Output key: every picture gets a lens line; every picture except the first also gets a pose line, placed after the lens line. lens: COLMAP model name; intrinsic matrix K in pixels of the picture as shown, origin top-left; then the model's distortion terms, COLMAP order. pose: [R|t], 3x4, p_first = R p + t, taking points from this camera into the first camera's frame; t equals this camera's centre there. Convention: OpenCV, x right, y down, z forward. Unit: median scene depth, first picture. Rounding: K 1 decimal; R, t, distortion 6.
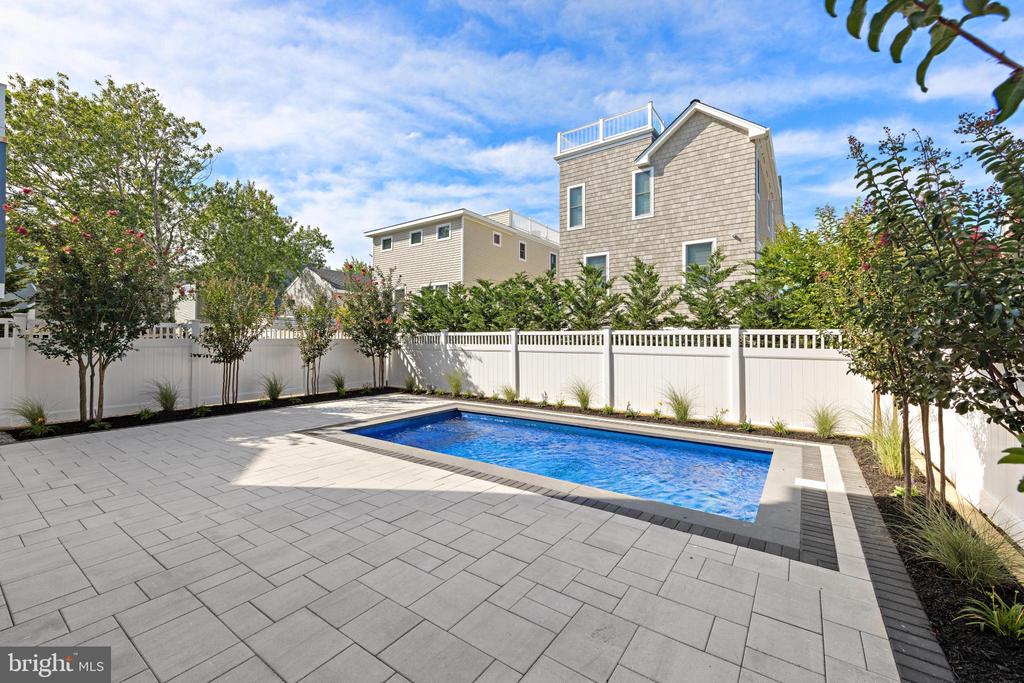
lens RADIAL K [[415.1, 0, 513.2], [0, 415.1, 332.4], [0, 0, 1]] dist [-0.001146, 0.000107]
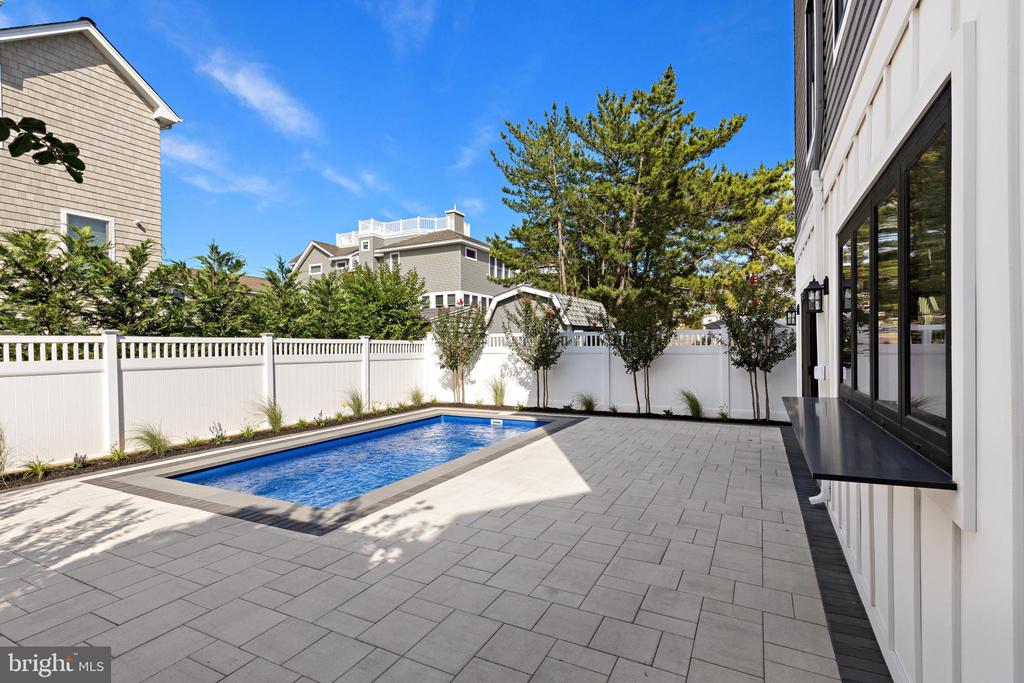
lens RADIAL K [[483.8, 0, 511.8], [0, 483.8, 347.1], [0, 0, 1]] dist [0.000752, -0.000712]
pose [[-0.136710, -0.002789, 0.990607, -0.822685], [-0.009790, 0.999951, 0.001465, 0.007917], [-0.990563, -0.009498, -0.136731, 0.615915]]
